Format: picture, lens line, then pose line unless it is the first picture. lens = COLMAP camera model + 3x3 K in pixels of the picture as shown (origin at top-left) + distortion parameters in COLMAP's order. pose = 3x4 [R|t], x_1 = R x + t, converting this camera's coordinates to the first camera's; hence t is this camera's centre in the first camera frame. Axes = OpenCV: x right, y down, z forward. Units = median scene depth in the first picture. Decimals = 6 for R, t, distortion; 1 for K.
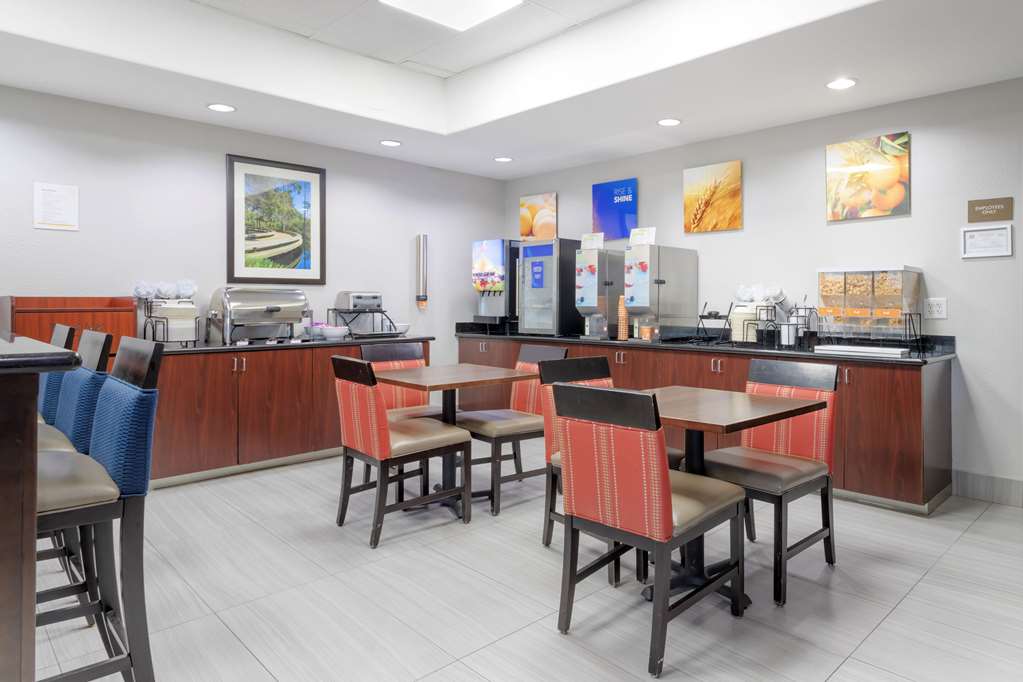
lens RADIAL K [[625.4, 0, 507.9], [0, 625.4, 307.5], [0, 0, 1]] dist [-0.000306, 0.000048]
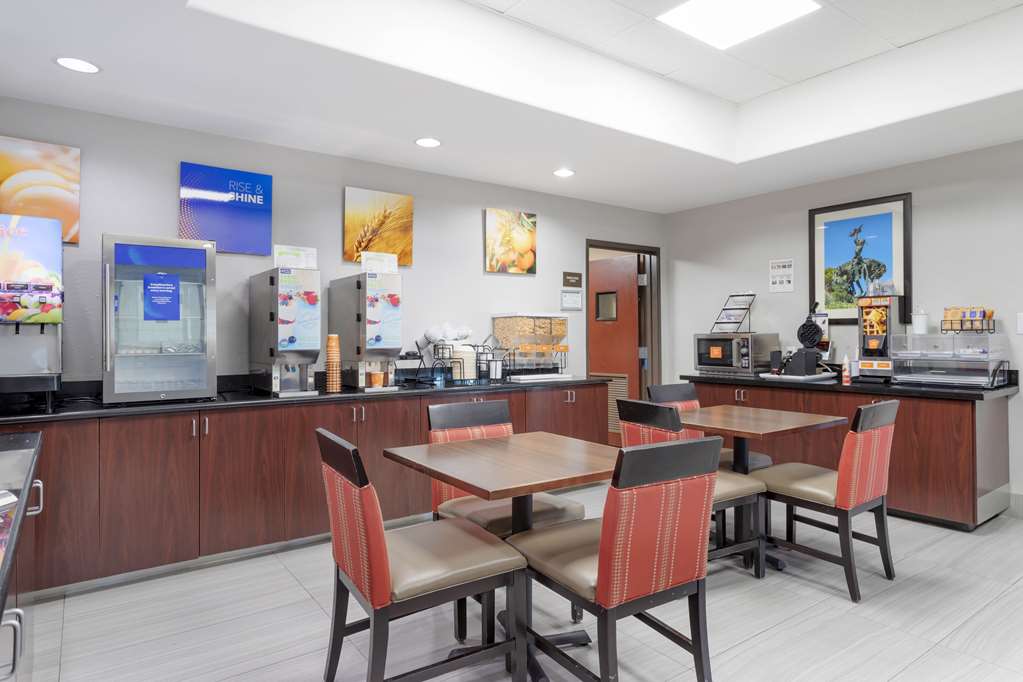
lens RADIAL K [[610.1, 0, 511.3], [0, 610.1, 332.8], [0, 0, 1]] dist [0.003604, 0.000641]
pose [[0.125740, -0.002511, 0.992060, -0.561254], [0.008107, 0.999966, 0.001504, -0.021372], [-0.992030, 0.007854, 0.125756, 0.727610]]
